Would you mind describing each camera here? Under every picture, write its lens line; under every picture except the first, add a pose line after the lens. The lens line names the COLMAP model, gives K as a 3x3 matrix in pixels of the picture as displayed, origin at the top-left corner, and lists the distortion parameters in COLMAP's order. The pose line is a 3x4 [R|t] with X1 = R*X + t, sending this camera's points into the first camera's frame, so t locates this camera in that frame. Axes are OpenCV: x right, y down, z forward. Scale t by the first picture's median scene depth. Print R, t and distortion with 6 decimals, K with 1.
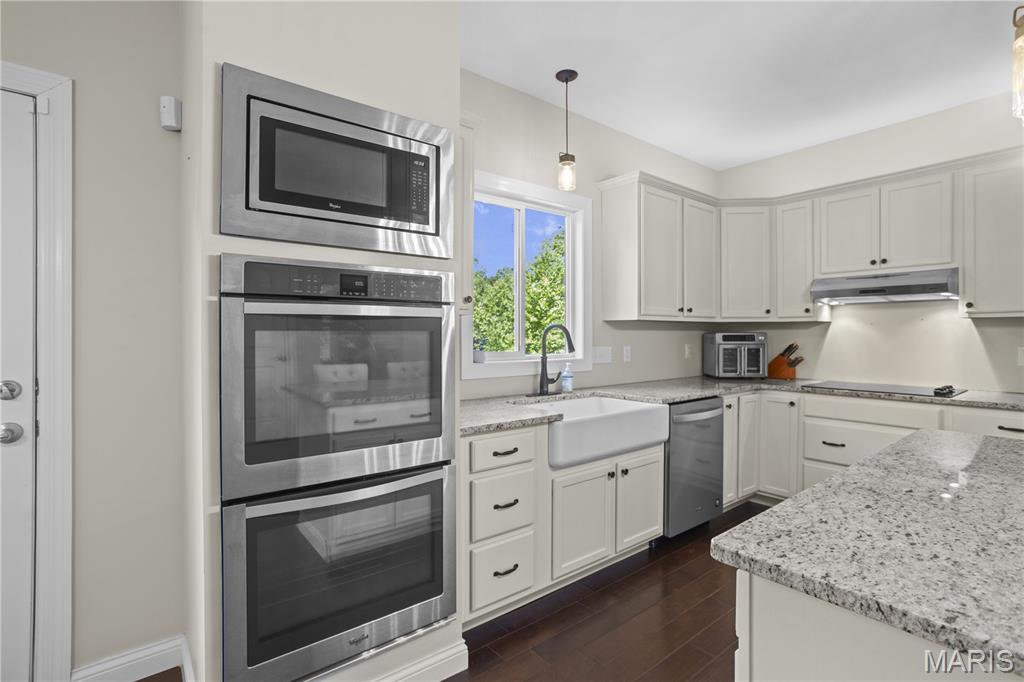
lens RADIAL K [[491.2, 0, 511.0], [0, 491.2, 332.3], [0, 0, 1]] dist [-0.063378, 0.039417]
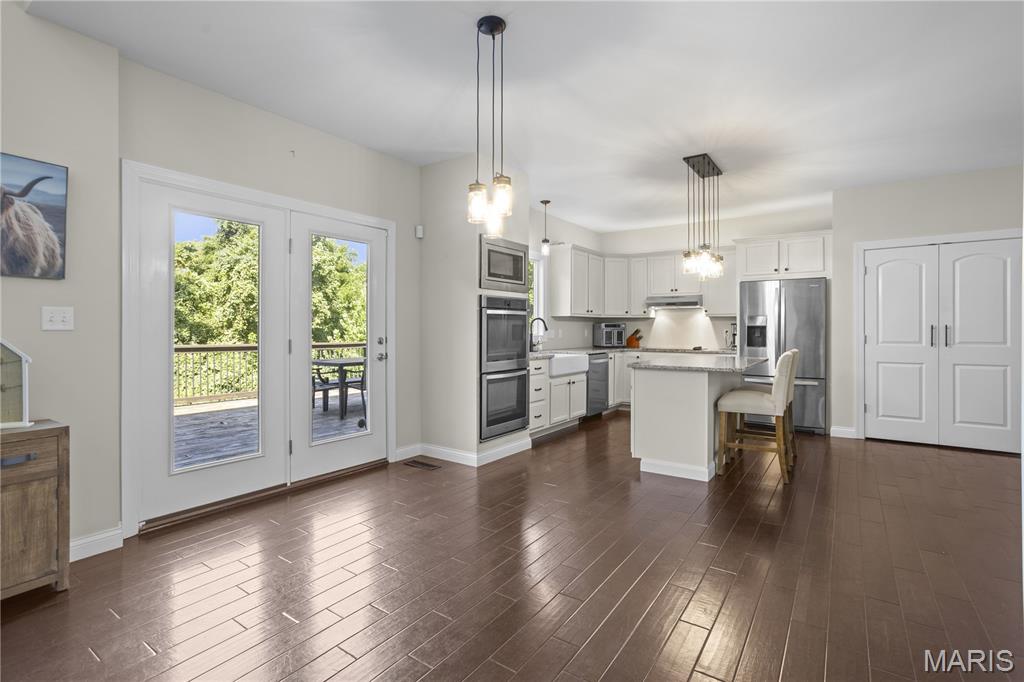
lens RADIAL K [[488.3, 0, 512.7], [0, 488.3, 328.8], [0, 0, 1]] dist [-0.060939, 0.038979]
pose [[0.959201, 0.001514, 0.282721, -0.576180], [-0.003138, 0.999981, 0.005290, 0.018528], [-0.282708, -0.005961, 0.959188, -0.934410]]
